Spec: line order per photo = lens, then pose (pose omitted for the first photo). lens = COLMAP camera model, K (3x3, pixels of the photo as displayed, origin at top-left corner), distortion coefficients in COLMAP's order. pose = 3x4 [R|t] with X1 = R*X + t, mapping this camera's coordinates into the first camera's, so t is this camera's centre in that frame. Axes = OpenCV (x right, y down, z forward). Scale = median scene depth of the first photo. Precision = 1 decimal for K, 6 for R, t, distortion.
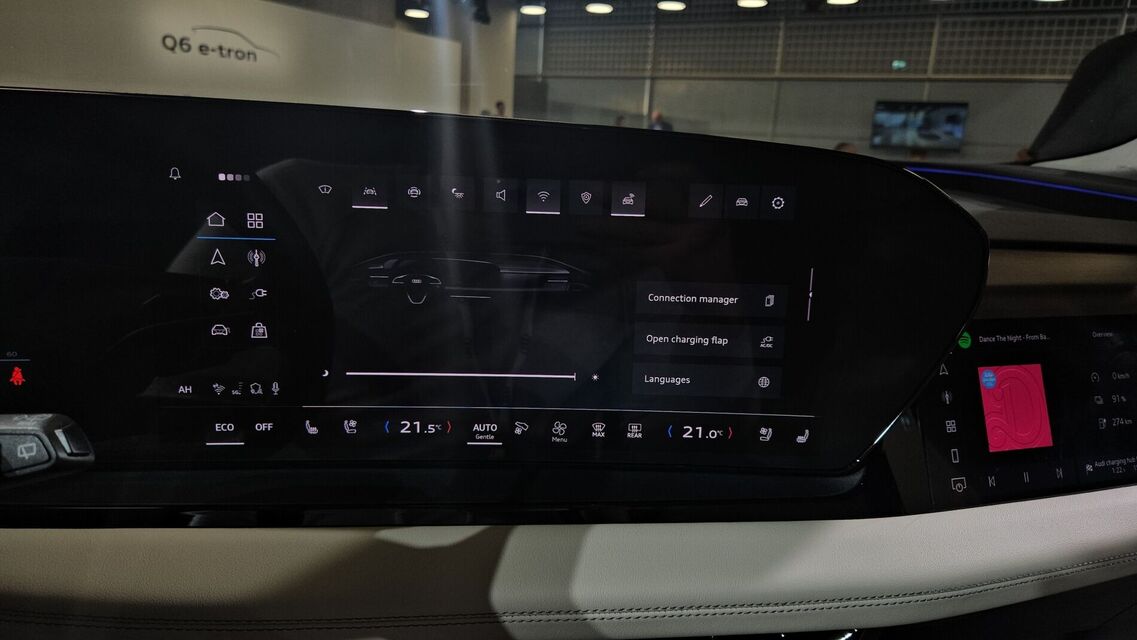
lens RADIAL K [[789.1, 0, 570.0], [0, 789.1, 319.9], [0, 0, 1]] dist [0.040409, -0.054397]
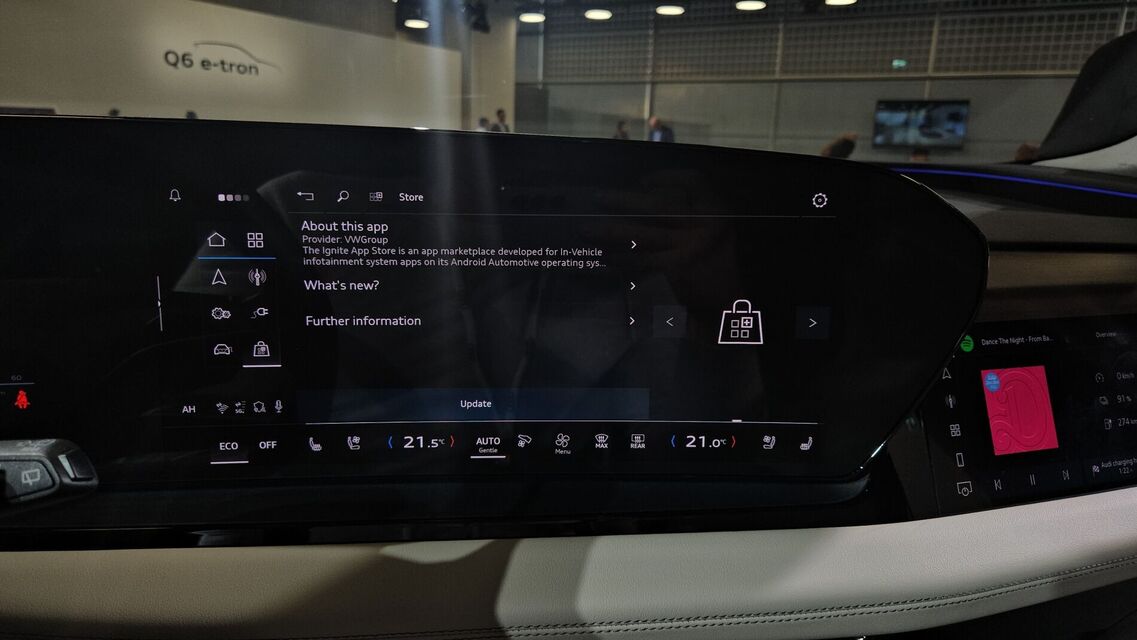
lens RADIAL K [[789.1, 0, 570.0], [0, 789.1, 319.9], [0, 0, 1]] dist [0.040409, -0.054397]
pose [[0.999762, -0.020754, -0.006681, 0.006121], [0.020704, 0.999757, -0.007532, -0.007707], [0.006835, 0.007392, 0.999949, -0.001657]]
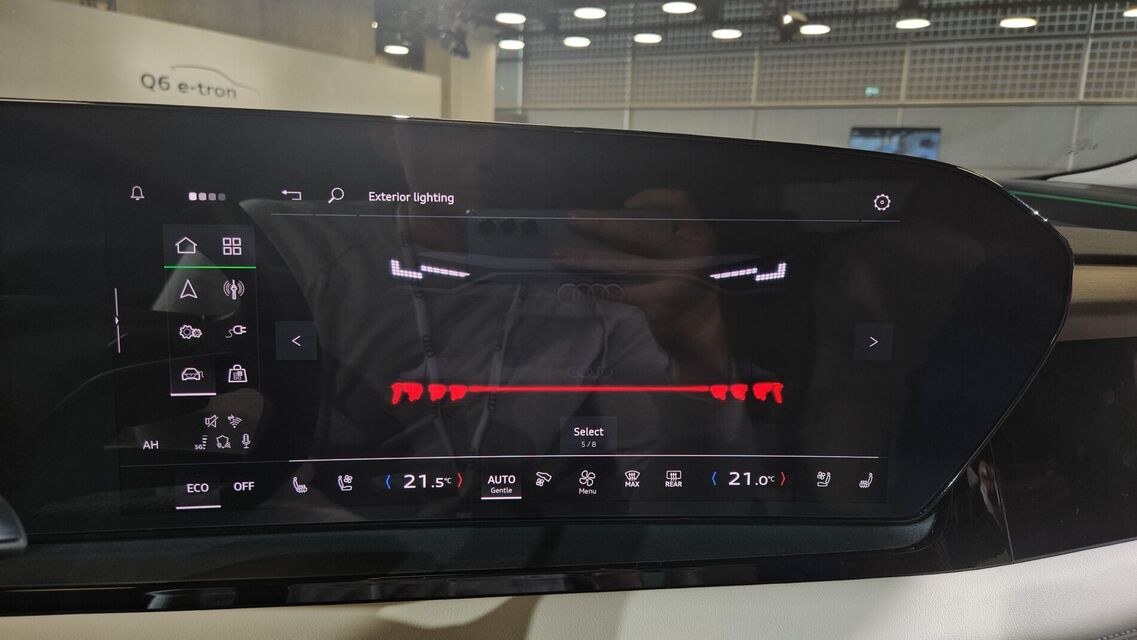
lens RADIAL K [[789.0, 0, 569.6], [0, 789.0, 318.1], [0, 0, 1]] dist [0.043321, -0.049939]
pose [[0.999567, -0.021955, 0.019587, -0.046726], [0.022707, 0.998979, -0.039043, -0.004905], [-0.018710, 0.039471, 0.999046, 0.127925]]
